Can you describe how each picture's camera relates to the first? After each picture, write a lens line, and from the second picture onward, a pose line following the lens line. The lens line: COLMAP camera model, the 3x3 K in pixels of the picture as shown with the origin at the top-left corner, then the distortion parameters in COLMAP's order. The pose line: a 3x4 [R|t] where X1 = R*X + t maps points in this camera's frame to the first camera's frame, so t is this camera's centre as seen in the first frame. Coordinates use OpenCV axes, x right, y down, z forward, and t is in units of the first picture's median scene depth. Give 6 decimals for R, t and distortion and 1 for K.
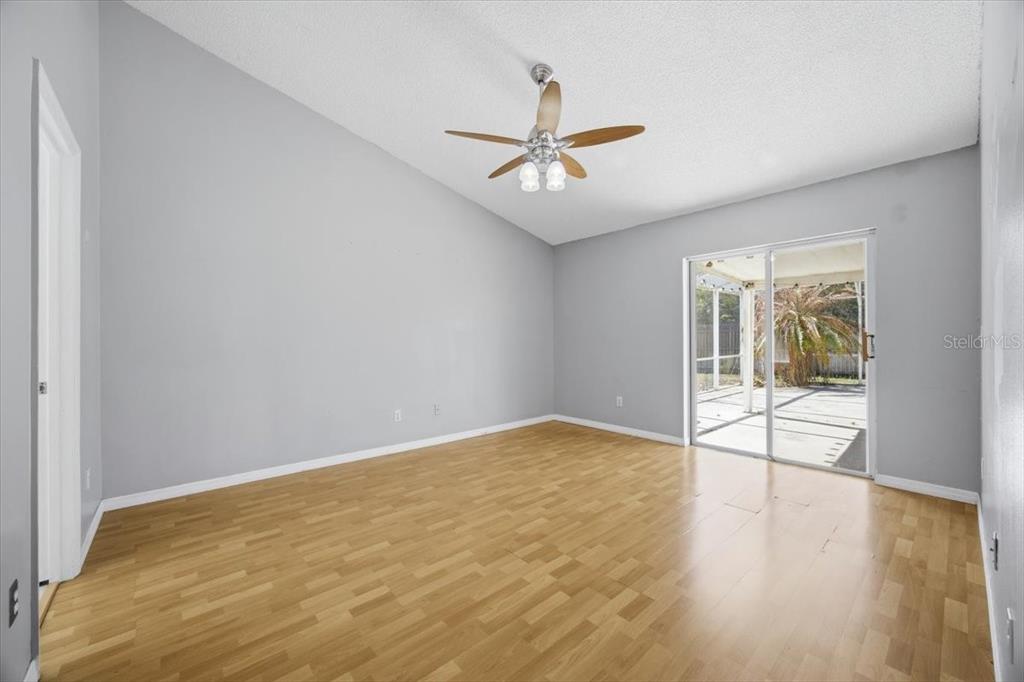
lens RADIAL K [[396.6, 0, 502.7], [0, 396.6, 337.5], [0, 0, 1]] dist [-0.004687, 0.000134]
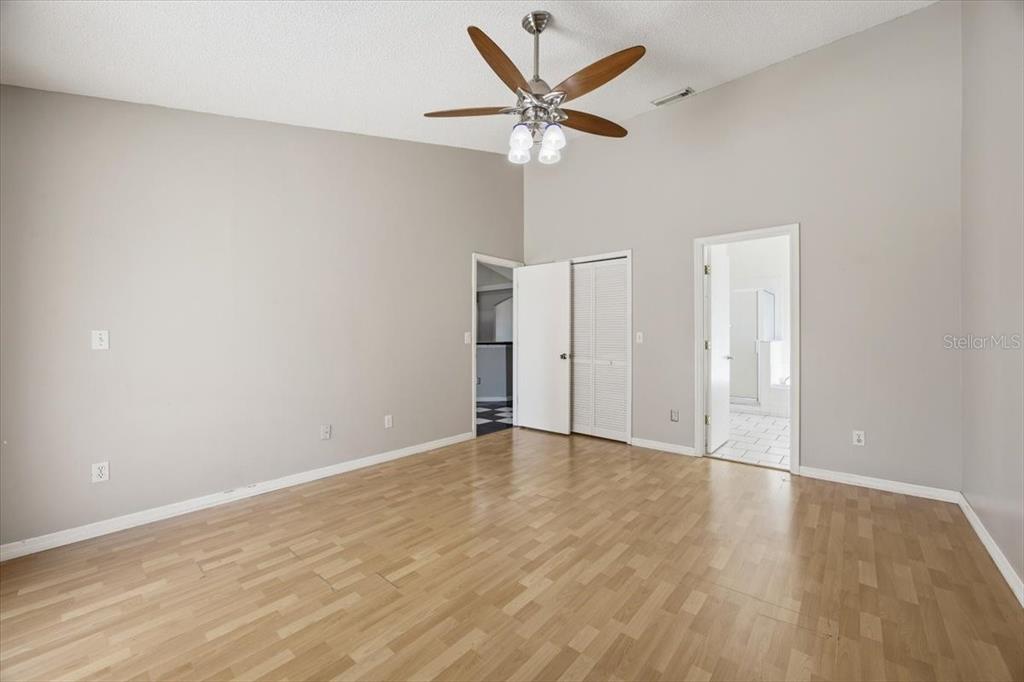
lens RADIAL K [[396.6, 0, 509.6], [0, 396.6, 337.7], [0, 0, 1]] dist [-0.004687, 0.000134]
pose [[-0.987423, 0.006273, -0.157979, 0.287863], [0.005227, 0.999962, 0.007039, -0.003413], [0.158017, 0.006124, -0.987417, 1.795896]]
